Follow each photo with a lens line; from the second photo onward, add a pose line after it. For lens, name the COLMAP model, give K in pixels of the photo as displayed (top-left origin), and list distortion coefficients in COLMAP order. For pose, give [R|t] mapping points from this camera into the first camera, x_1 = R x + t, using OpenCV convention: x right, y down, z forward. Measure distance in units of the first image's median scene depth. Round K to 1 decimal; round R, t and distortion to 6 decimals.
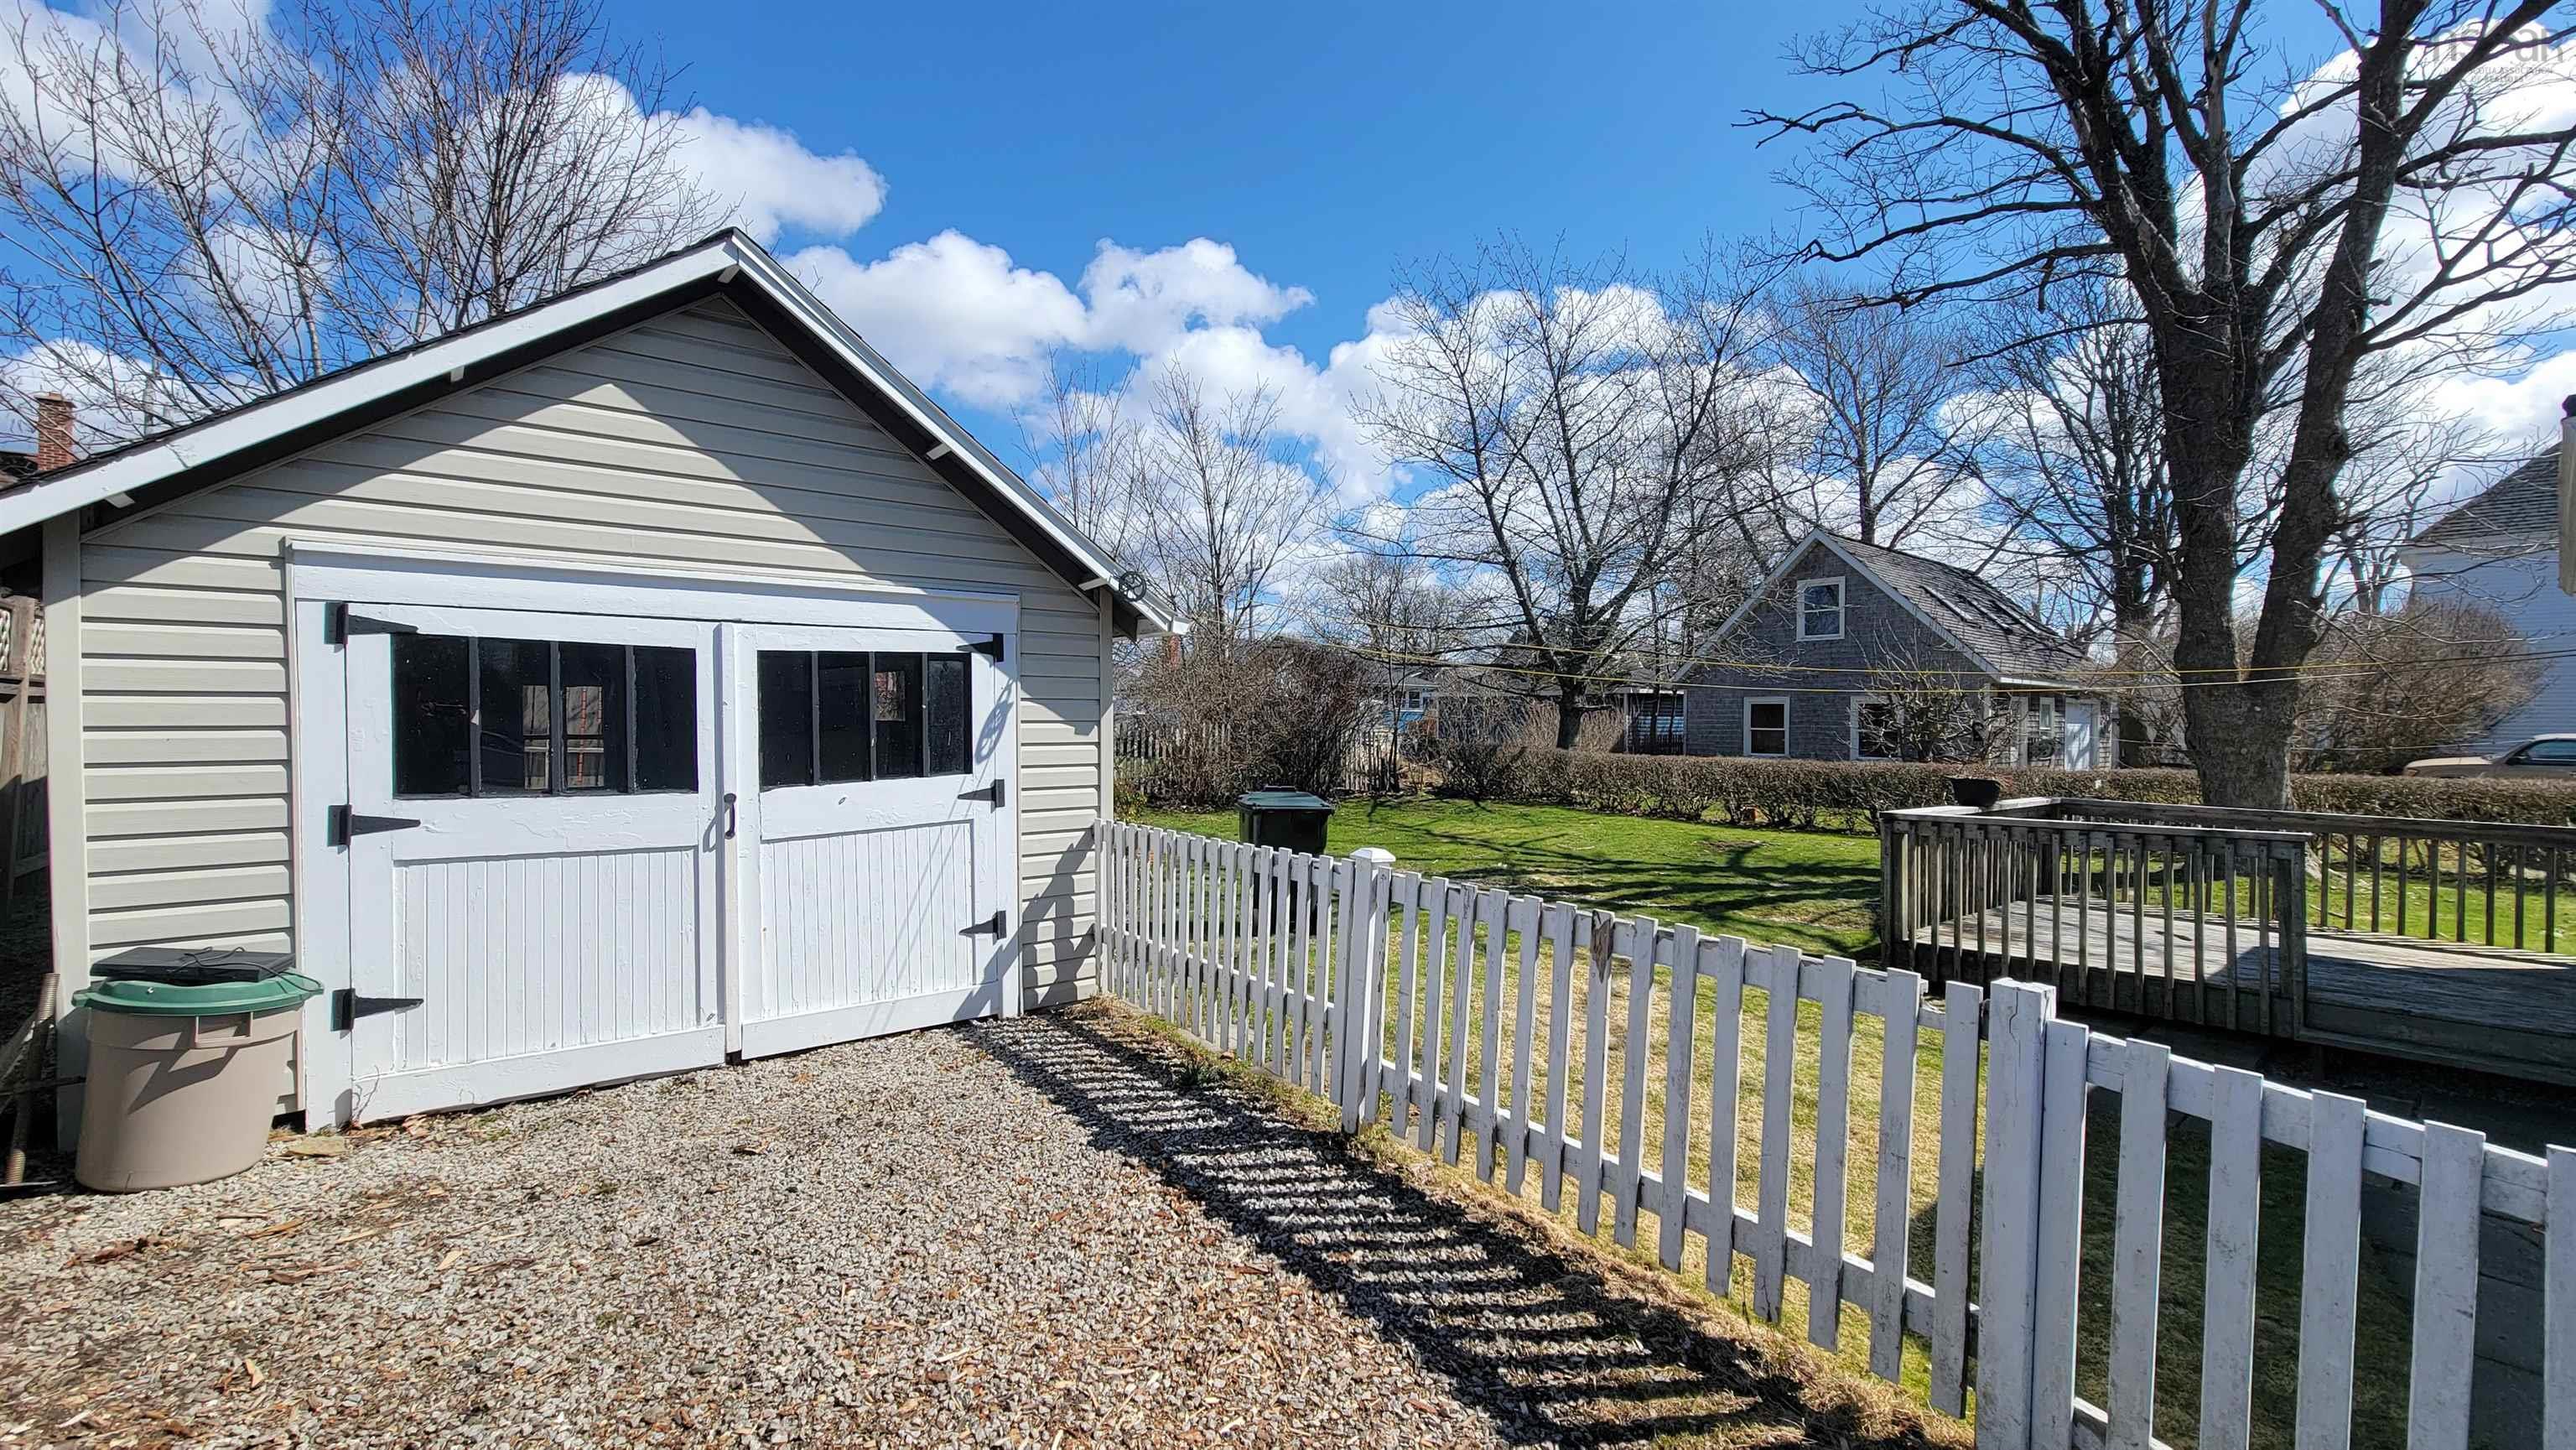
lens RADIAL K [[1032.8, 0, 1254.3], [0, 1032.8, 732.6], [0, 0, 1]] dist [-0.002358, -0.000142]
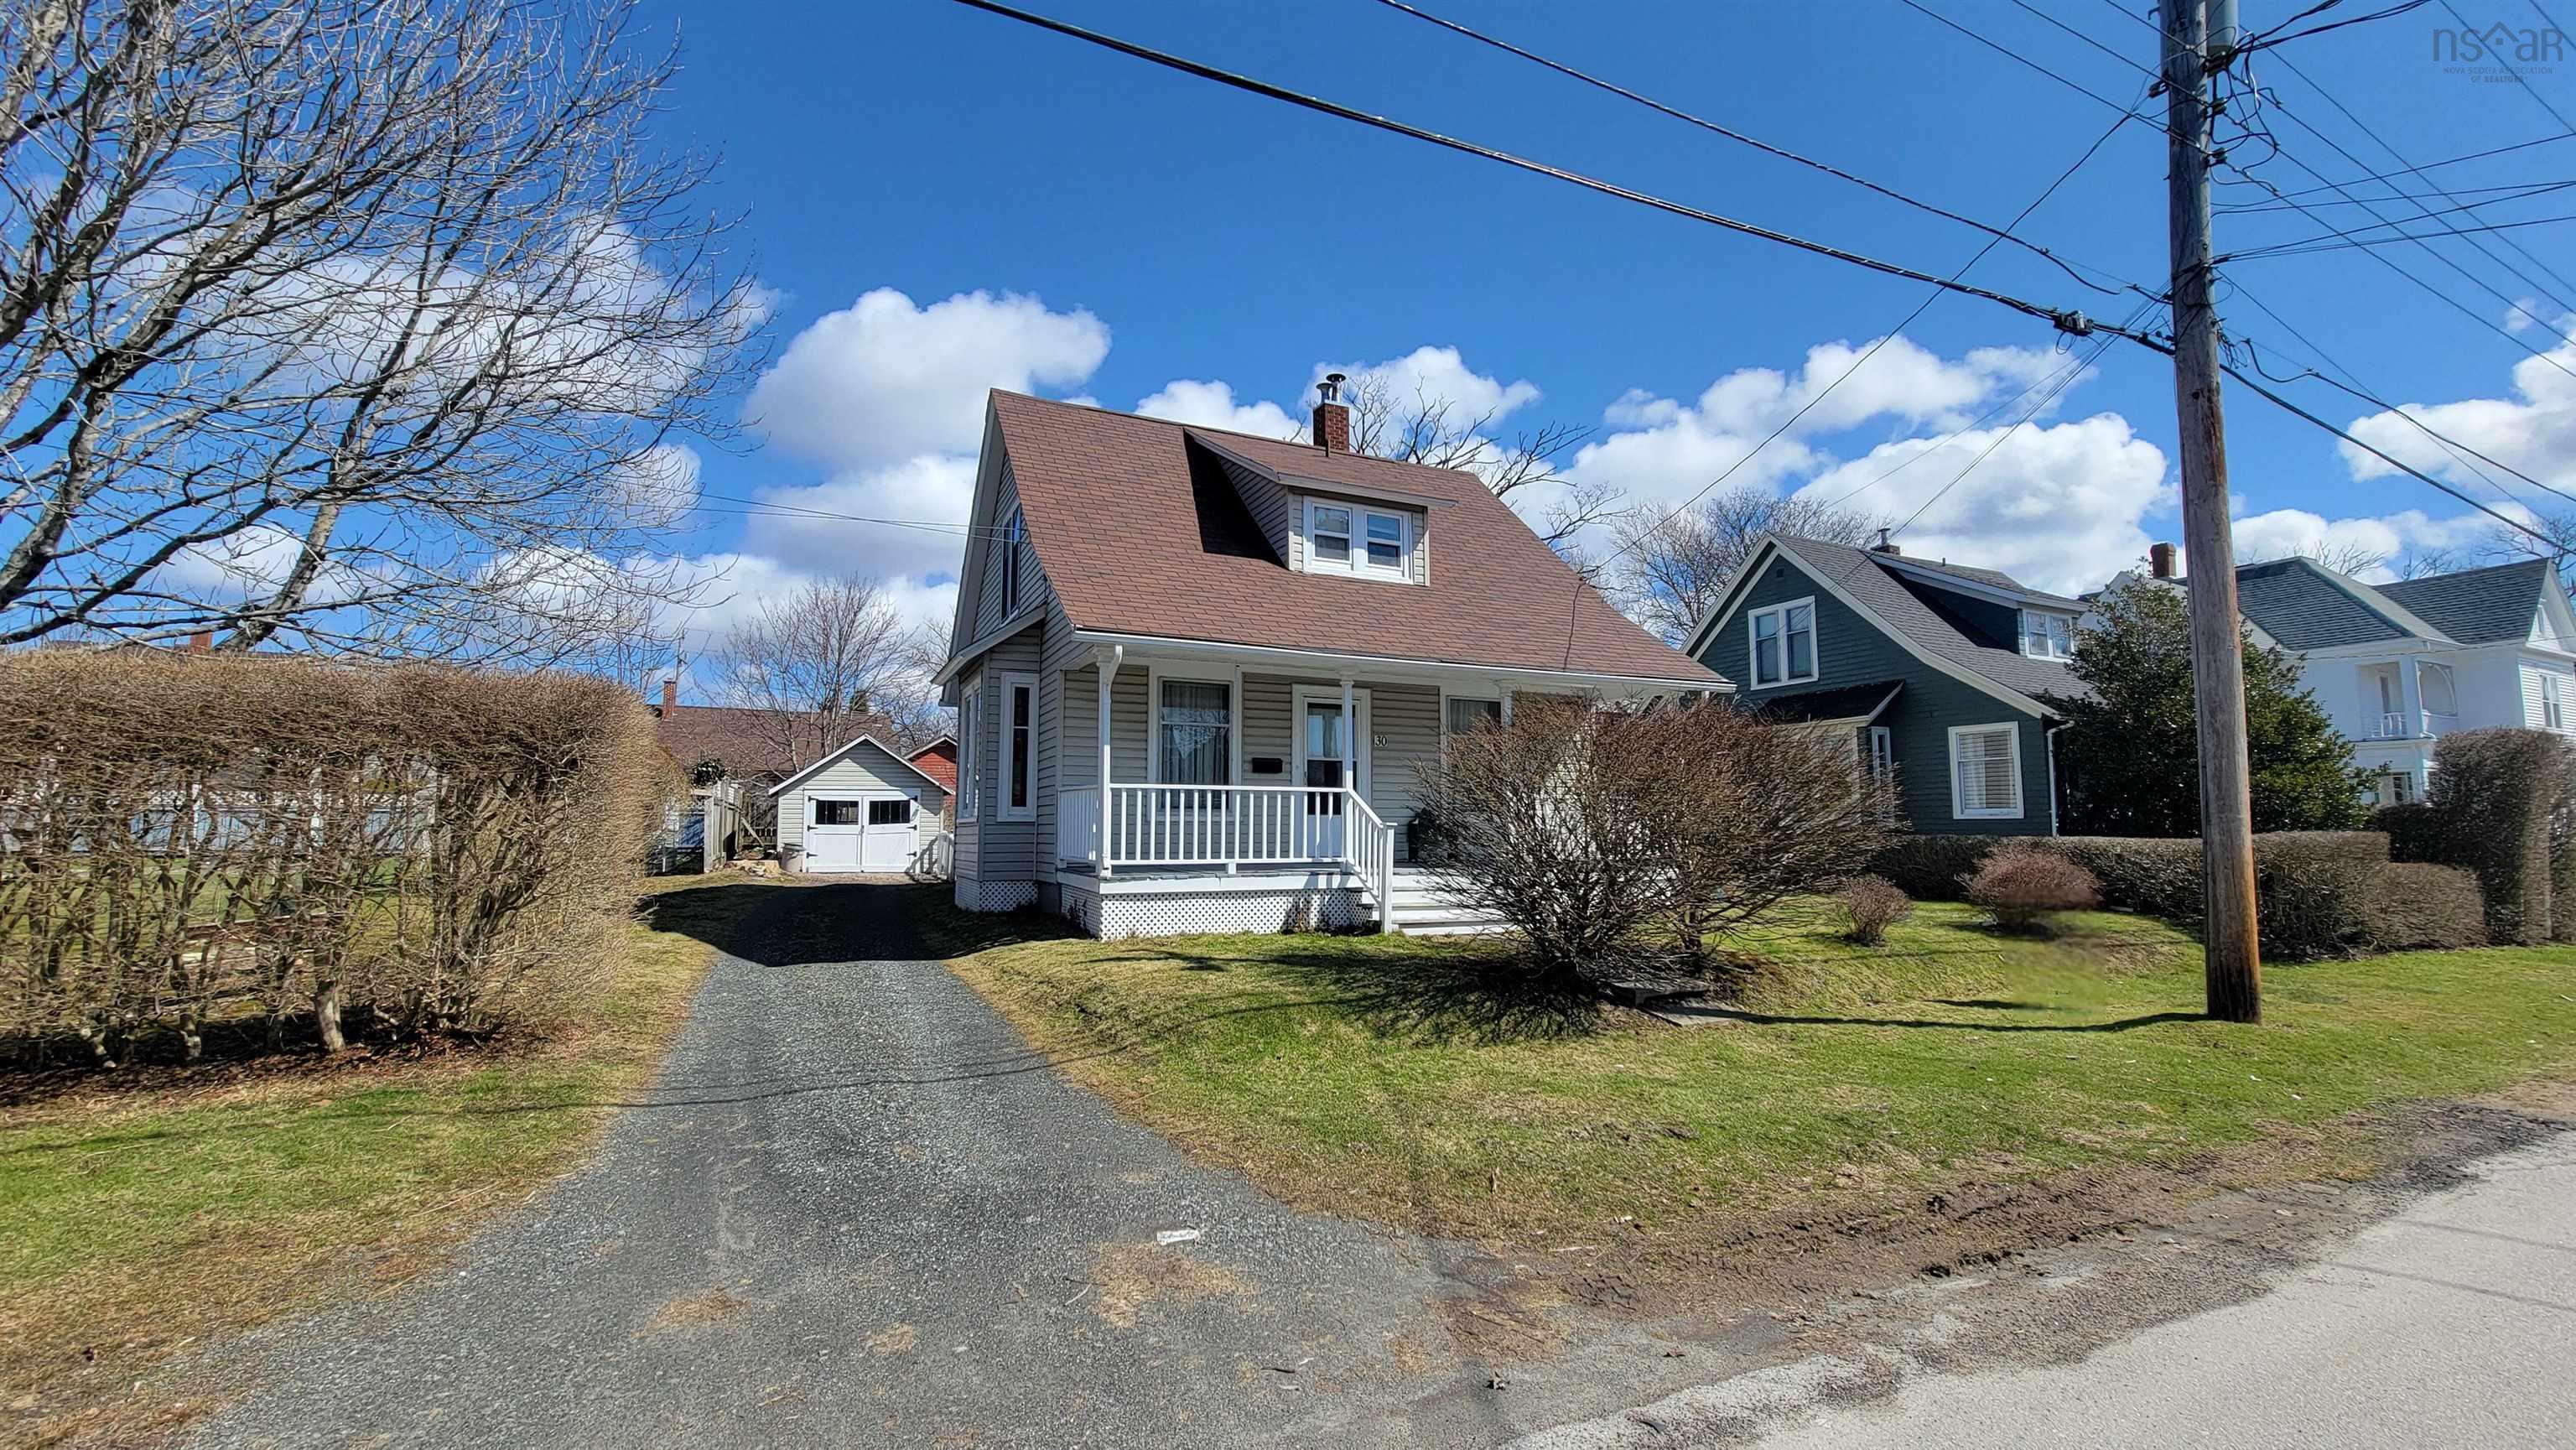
lens RADIAL K [[1032.8, 0, 1254.3], [0, 1032.8, 732.6], [0, 0, 1]] dist [-0.002358, -0.000142]
pose [[0.978648, -0.001719, -0.205536, 2.488565], [-0.013865, 0.997135, -0.074356, -0.052897], [0.205075, 0.075618, 0.975821, -3.735147]]
